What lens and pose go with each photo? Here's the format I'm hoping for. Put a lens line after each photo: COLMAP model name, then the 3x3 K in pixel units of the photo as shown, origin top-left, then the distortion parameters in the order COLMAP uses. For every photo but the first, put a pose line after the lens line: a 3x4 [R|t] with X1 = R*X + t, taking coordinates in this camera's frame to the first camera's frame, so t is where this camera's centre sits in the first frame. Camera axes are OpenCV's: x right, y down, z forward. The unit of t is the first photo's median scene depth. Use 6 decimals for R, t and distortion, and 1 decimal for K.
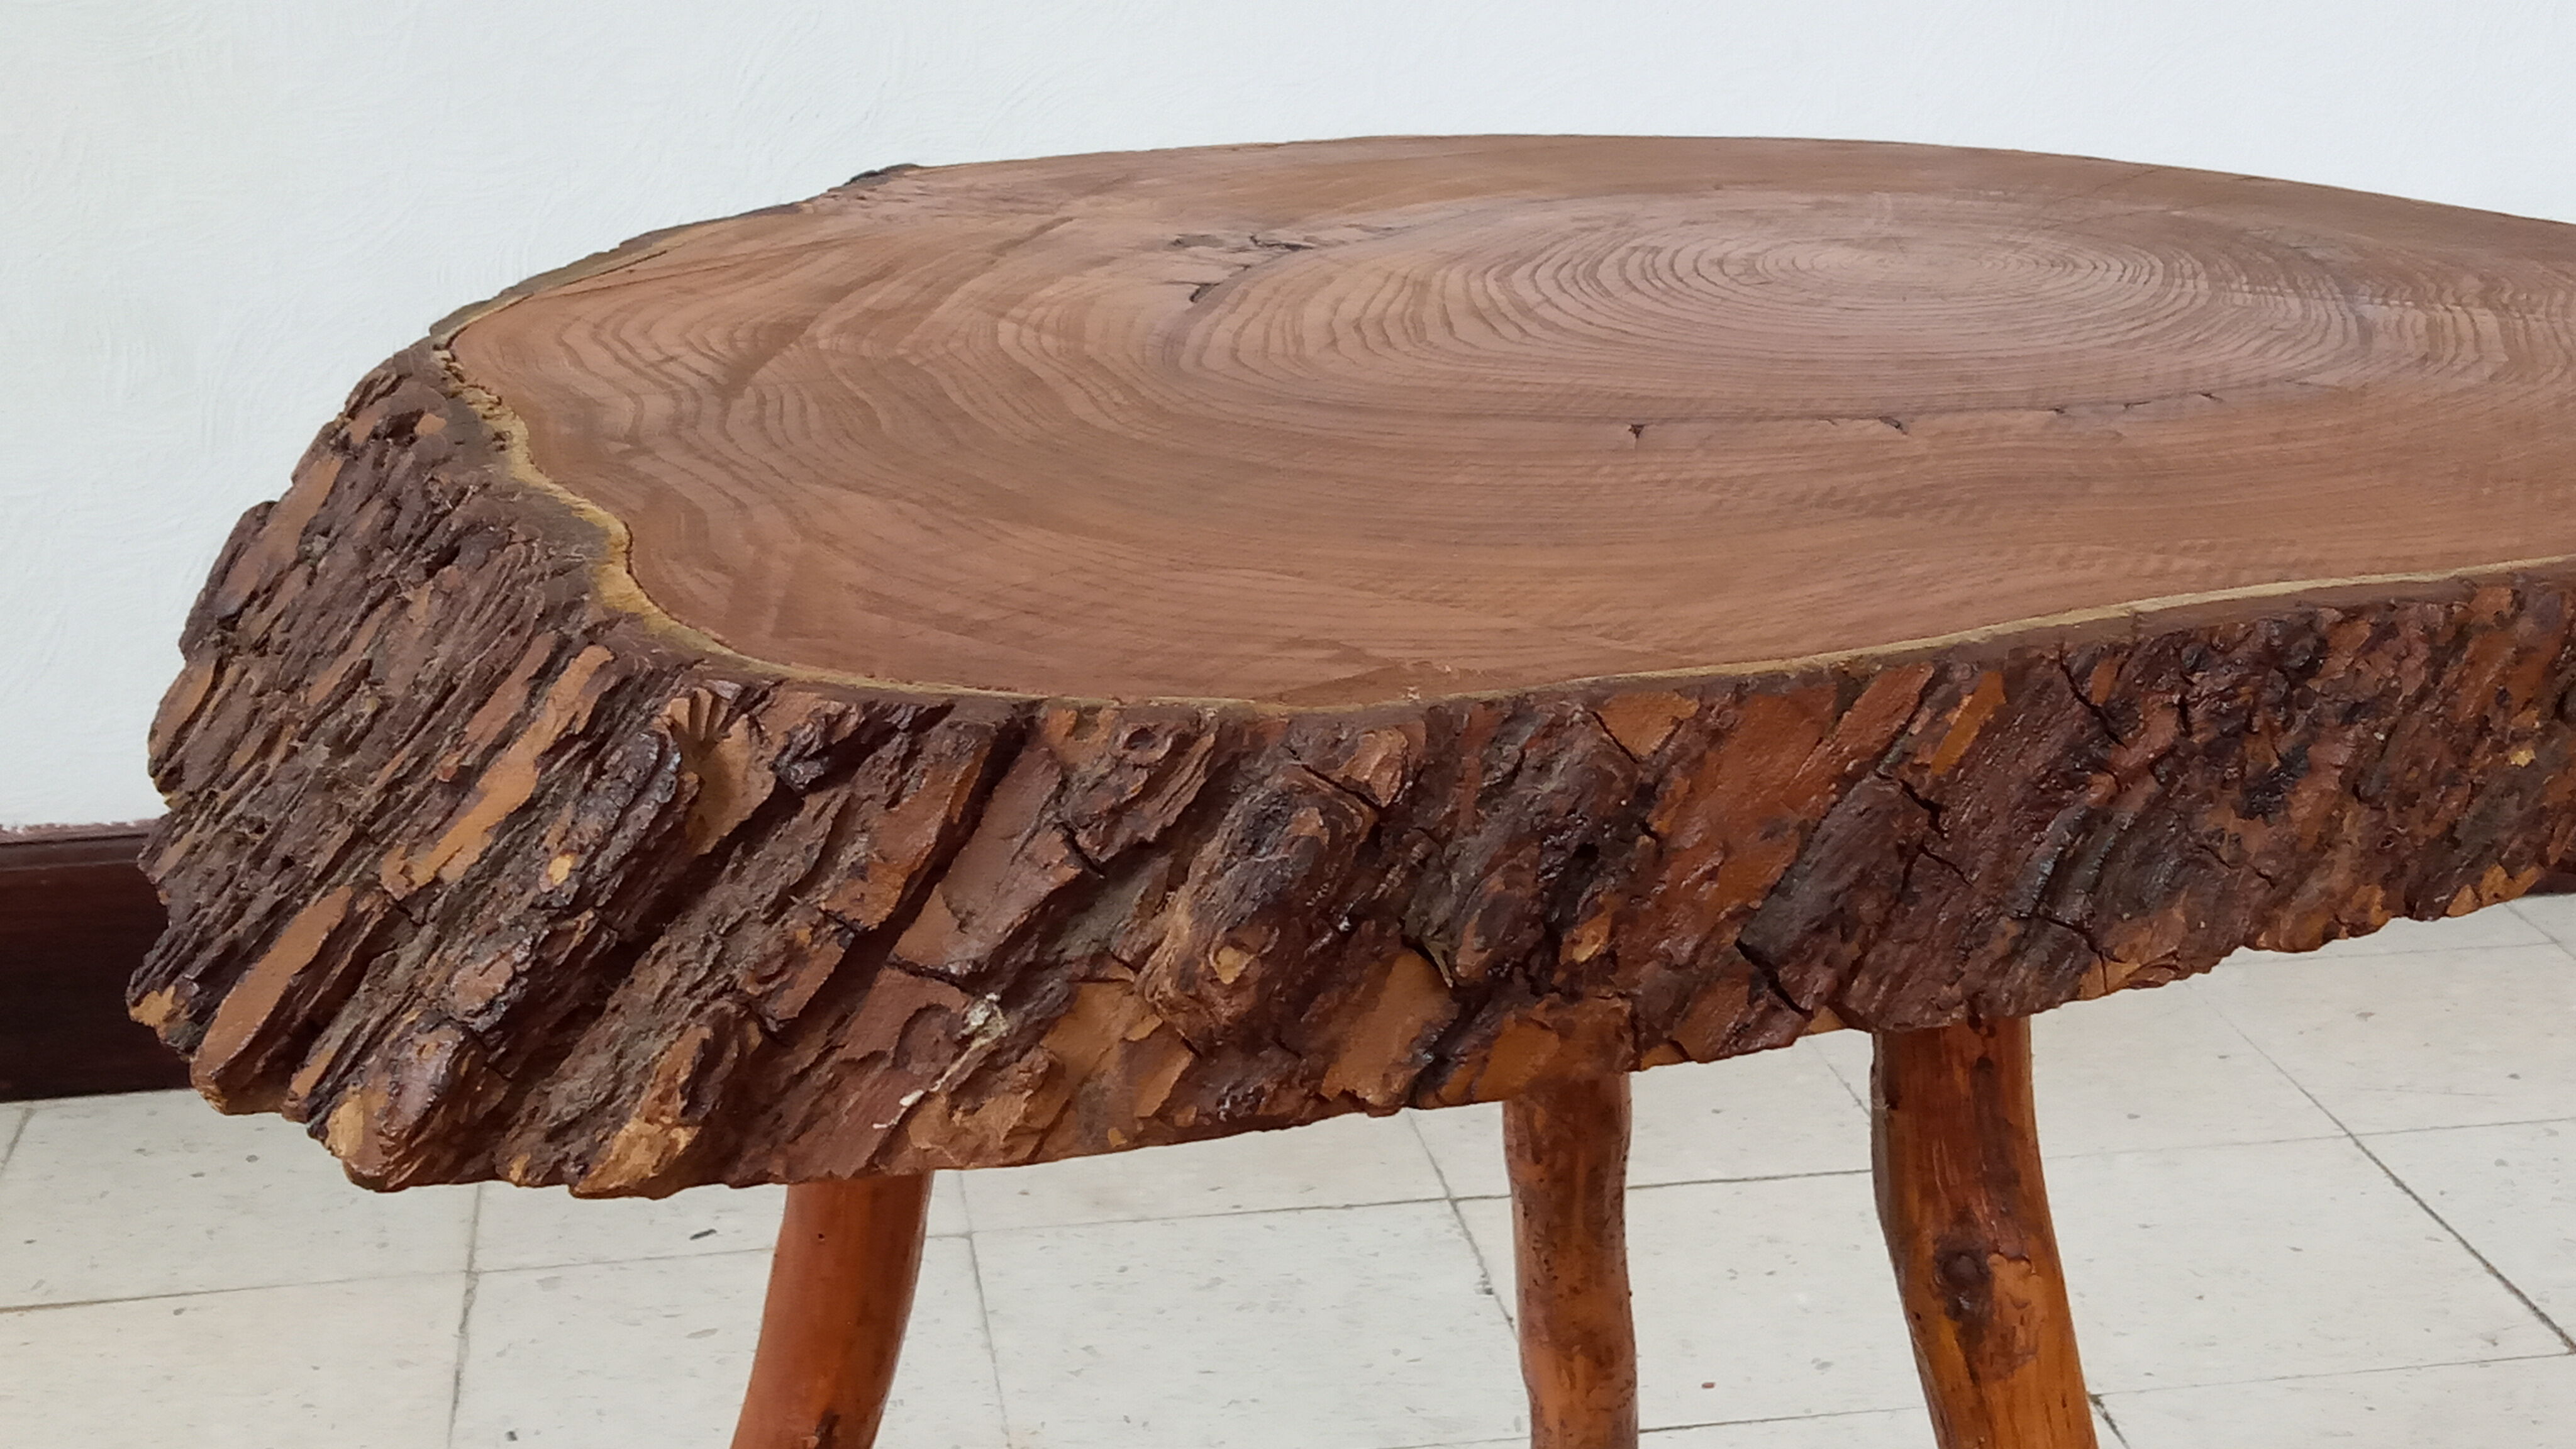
lens RADIAL K [[3608.4, 0, 1288.0], [0, 3608.4, 724.5], [0, 0, 1]] dist [0.131951, -0.011699]
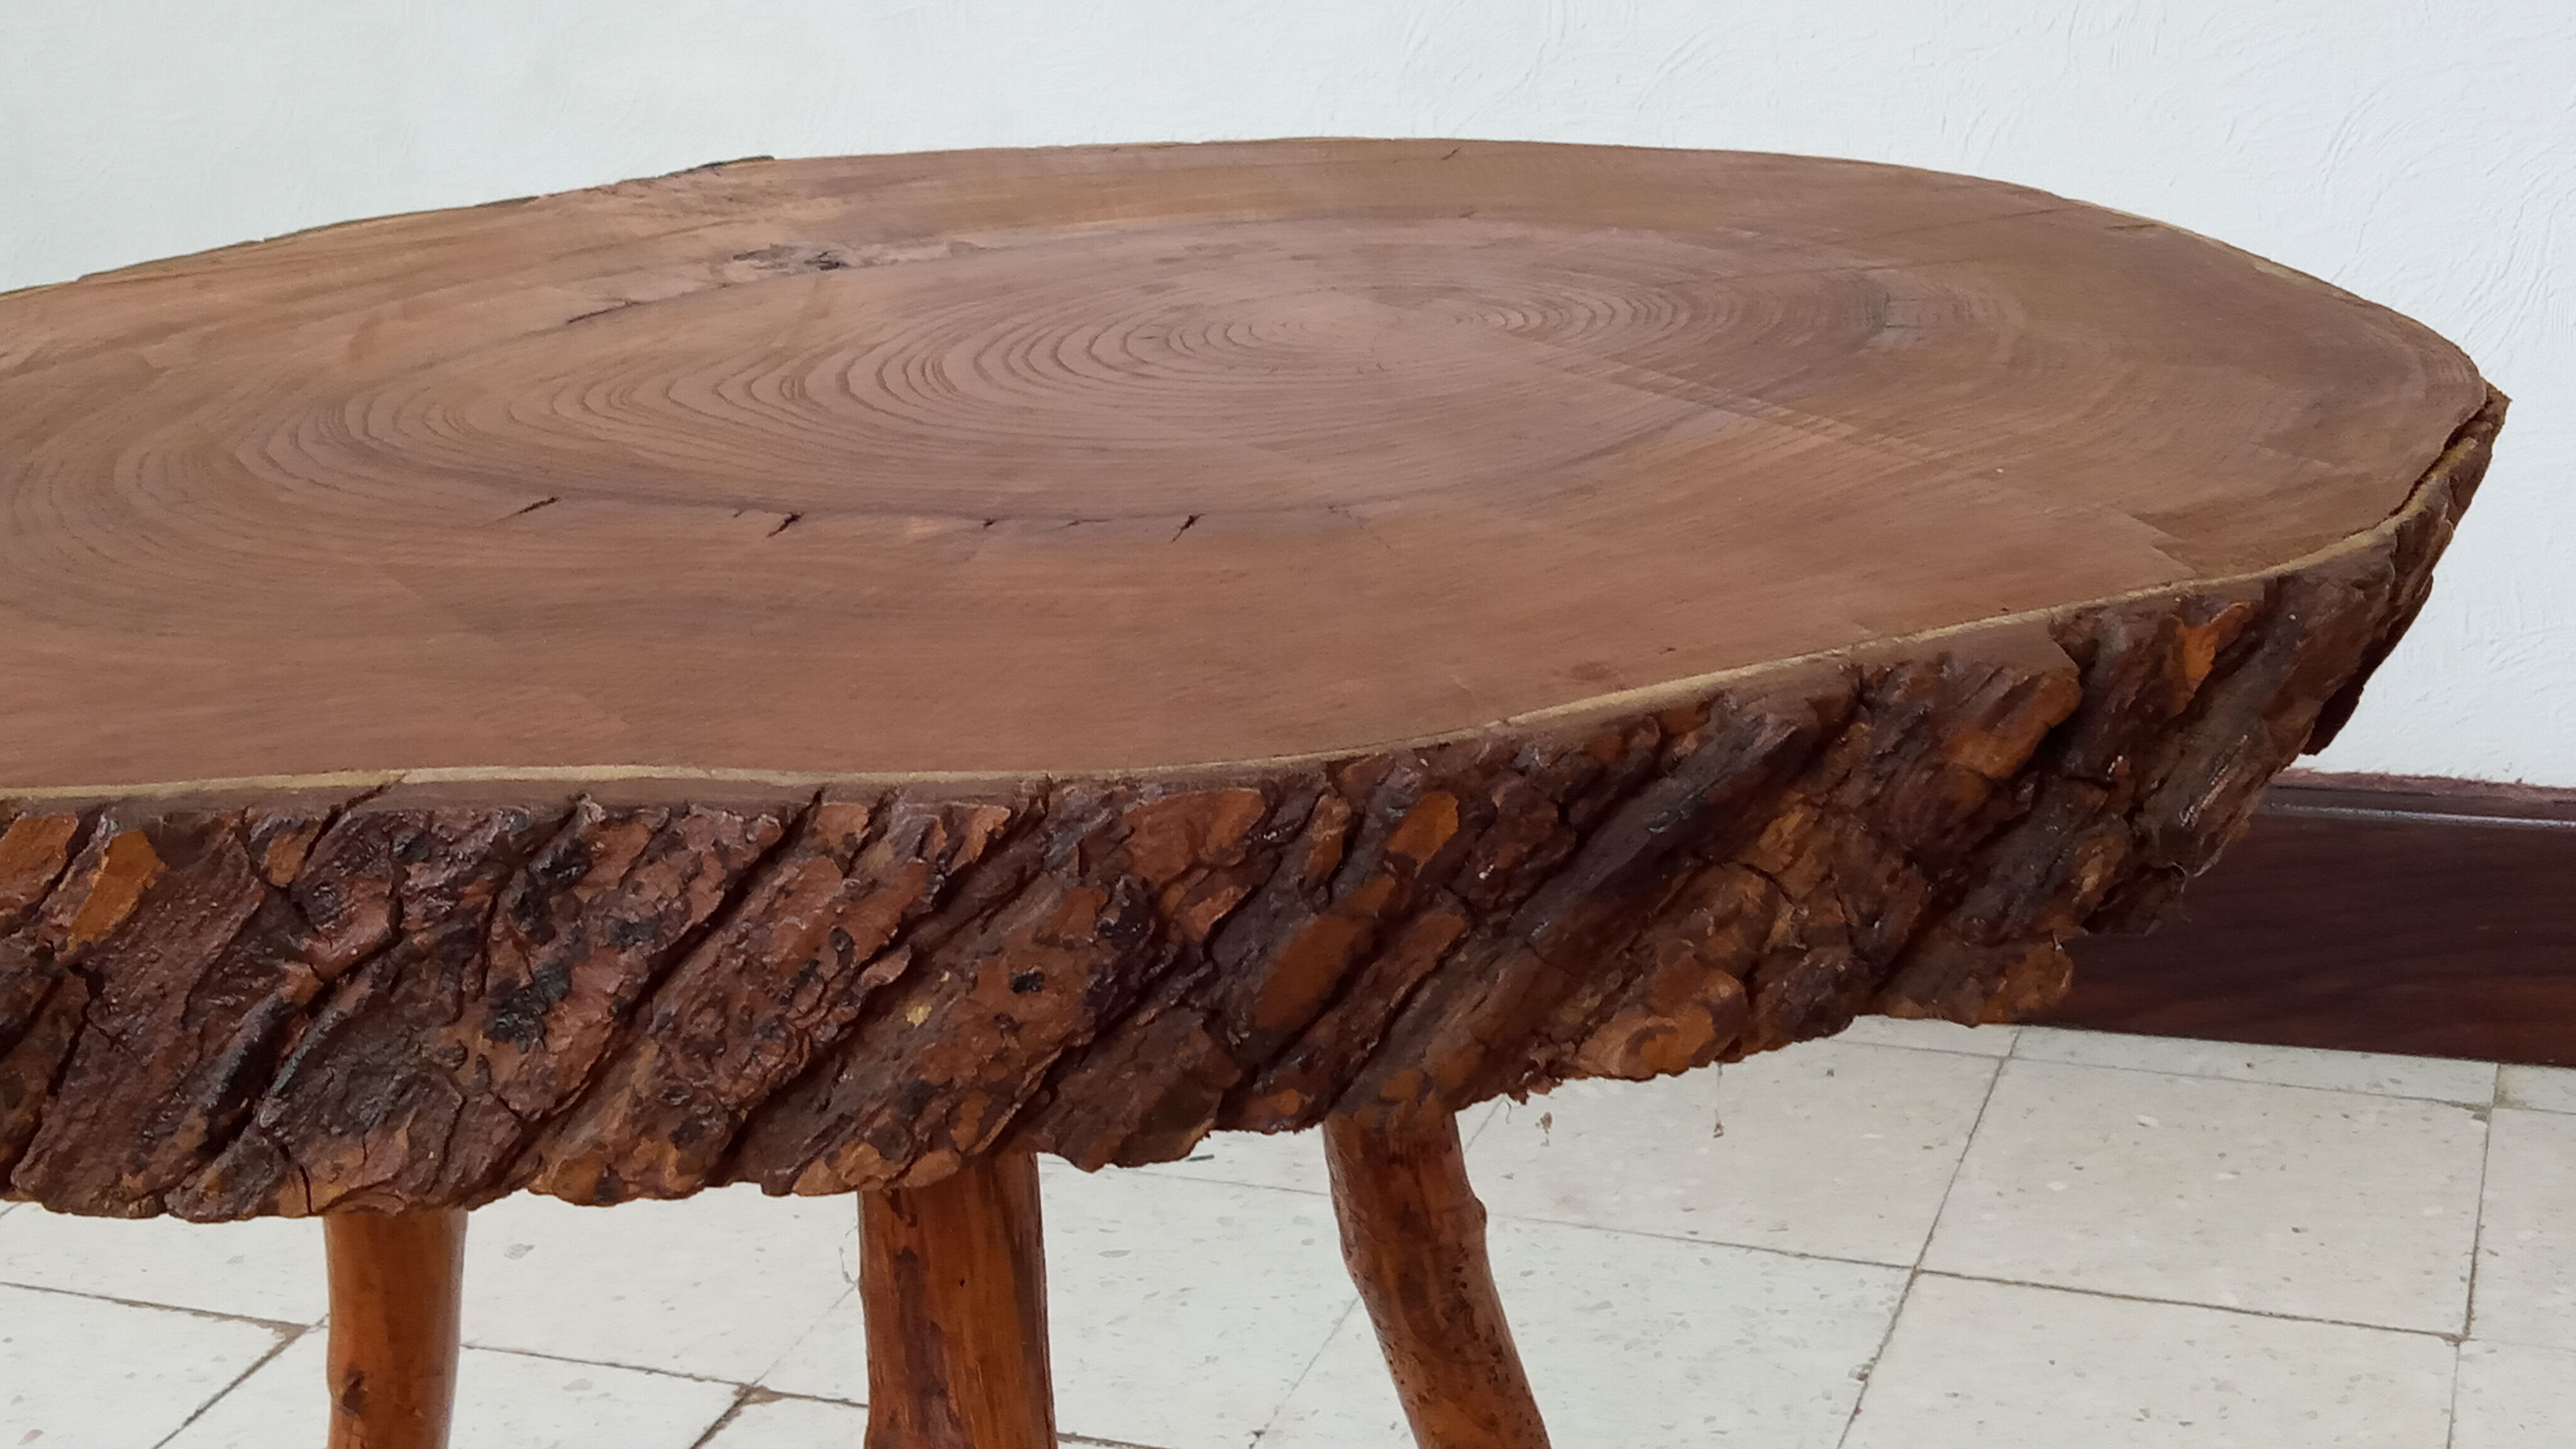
lens RADIAL K [[3412.6, 0, 1288.0], [0, 3412.6, 724.5], [0, 0, 1]] dist [0.140045, -0.680738]
pose [[0.857001, 0.115759, -0.502145, 0.817785], [-0.096728, 0.993258, 0.063890, -0.116475], [0.506155, -0.006183, 0.862420, 0.408447]]
